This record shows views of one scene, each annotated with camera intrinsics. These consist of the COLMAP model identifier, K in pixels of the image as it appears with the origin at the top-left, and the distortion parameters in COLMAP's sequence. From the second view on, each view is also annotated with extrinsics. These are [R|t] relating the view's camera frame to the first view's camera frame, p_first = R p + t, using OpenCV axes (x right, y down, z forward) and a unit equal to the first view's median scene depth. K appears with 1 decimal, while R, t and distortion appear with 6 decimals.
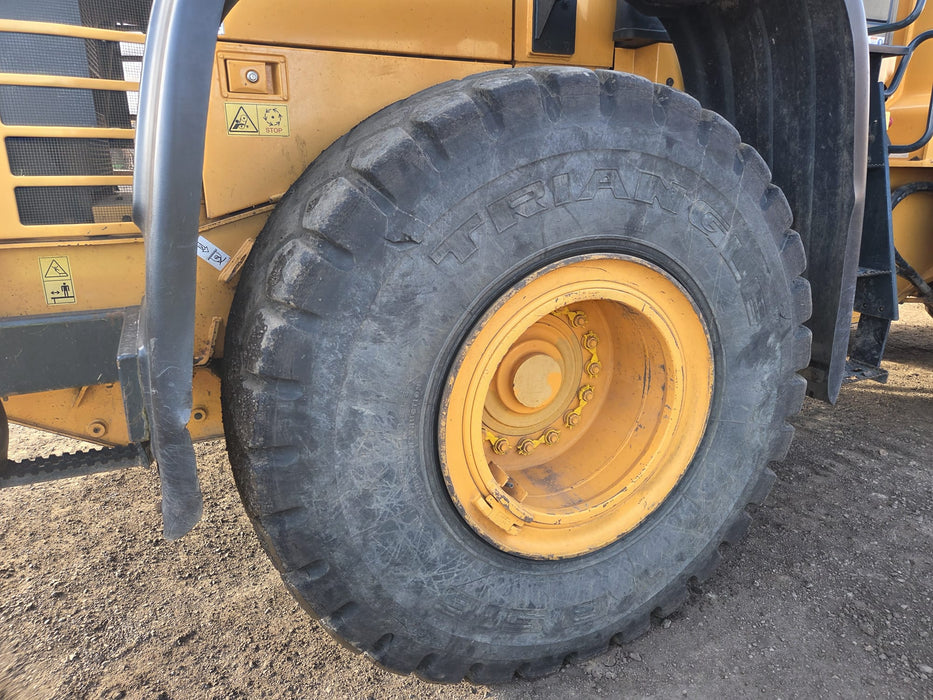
lens RADIAL K [[617.0, 0, 478.1], [0, 617.0, 341.3], [0, 0, 1]] dist [0.089345, -0.069006]
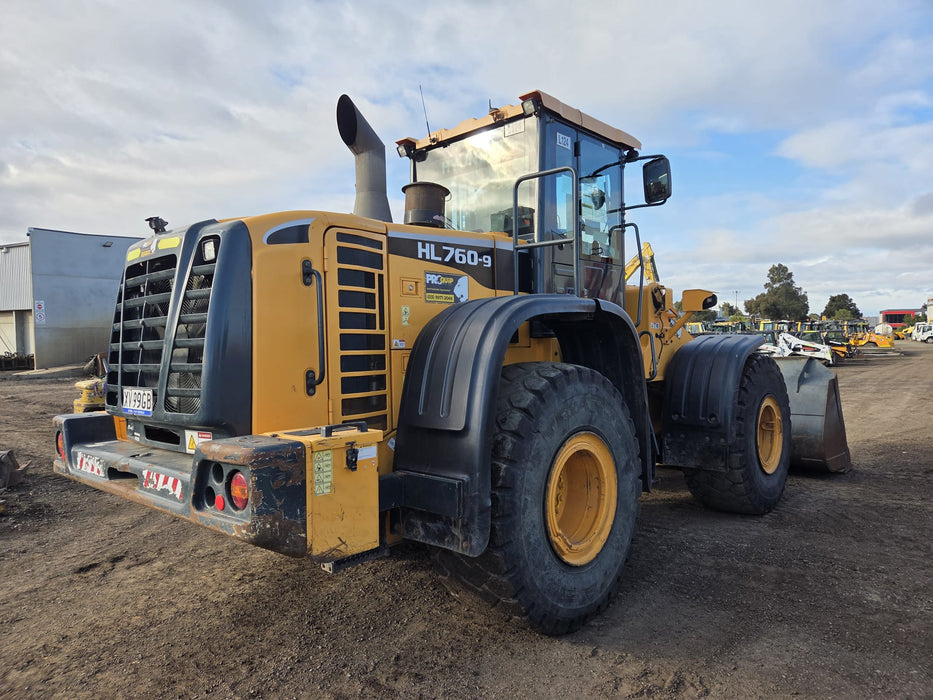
lens RADIAL K [[617.1, 0, 465.9], [0, 617.1, 344.4], [0, 0, 1]] dist [0.090200, -0.071892]
pose [[0.917993, -0.015892, 0.396279, -1.258897], [0.125114, 0.959778, -0.251341, 0.098831], [-0.376345, 0.280309, 0.883058, -1.202562]]
